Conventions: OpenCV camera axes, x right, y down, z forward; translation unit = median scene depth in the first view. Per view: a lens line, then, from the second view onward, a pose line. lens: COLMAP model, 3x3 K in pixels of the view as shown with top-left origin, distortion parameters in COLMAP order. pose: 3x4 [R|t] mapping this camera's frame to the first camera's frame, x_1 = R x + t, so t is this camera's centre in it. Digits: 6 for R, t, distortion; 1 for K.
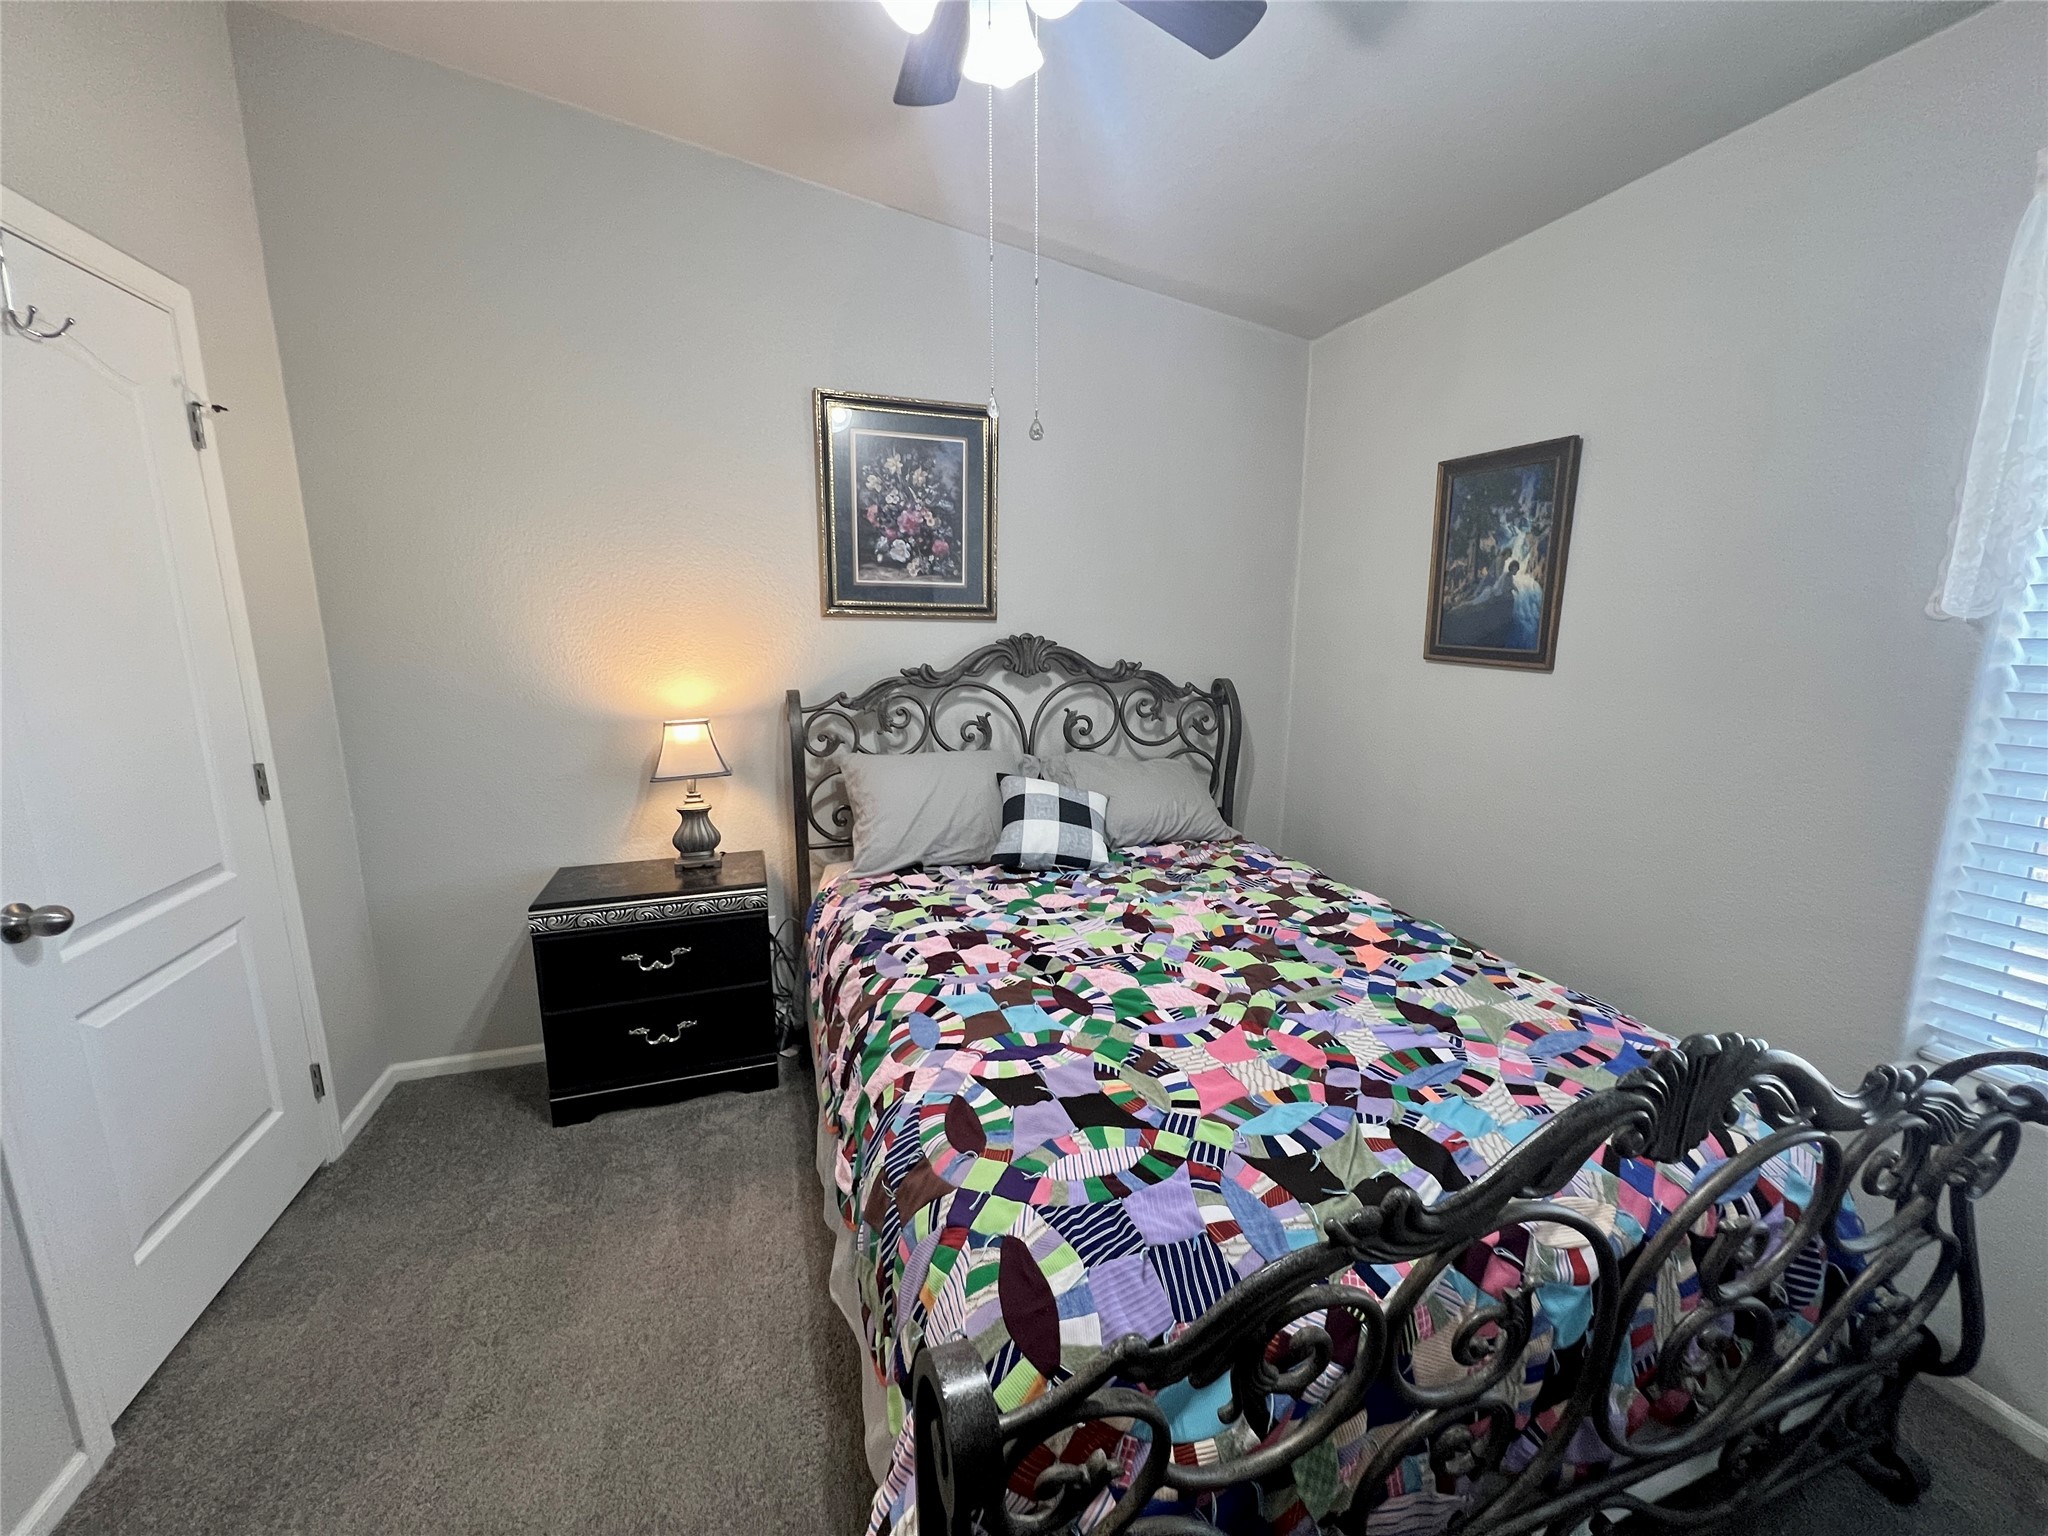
lens RADIAL K [[811.9, 0, 1024.0], [0, 811.9, 768.0], [0, 0, 1]] dist [0.000349, -0.000129]
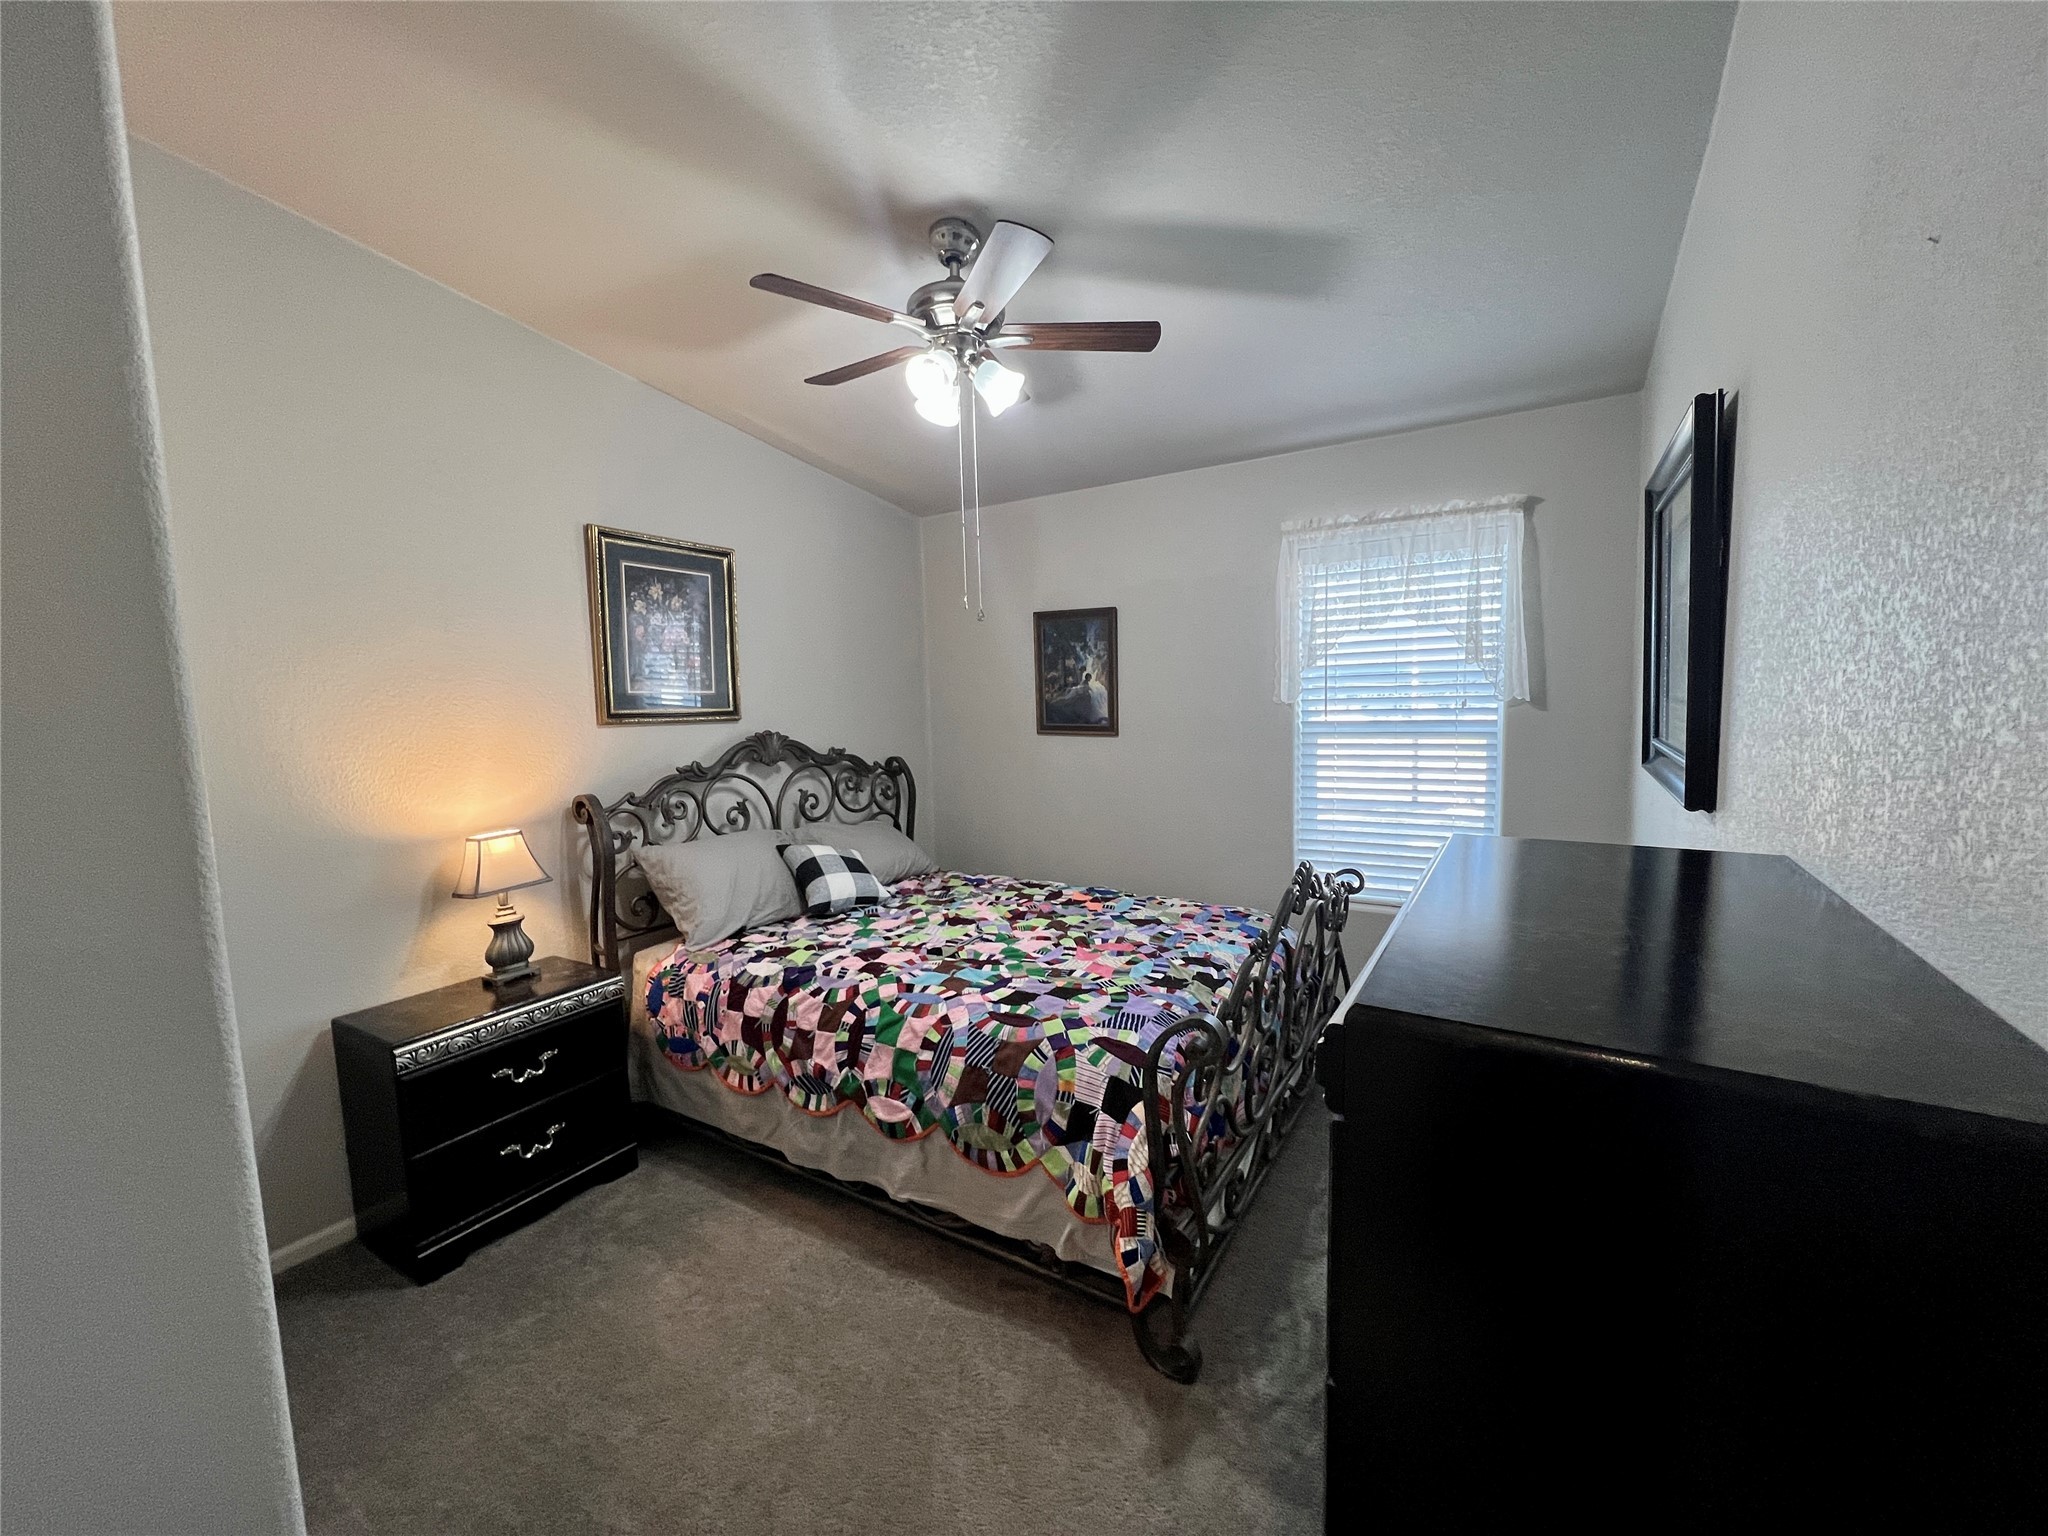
lens RADIAL K [[811.9, 0, 1024.0], [0, 811.9, 768.0], [0, 0, 1]] dist [0.000349, -0.000129]
pose [[0.772023, -0.081756, 0.630314, -0.652335], [0.145401, 0.988112, -0.049927, 0.007929], [-0.618739, 0.130193, 0.774733, -0.234979]]
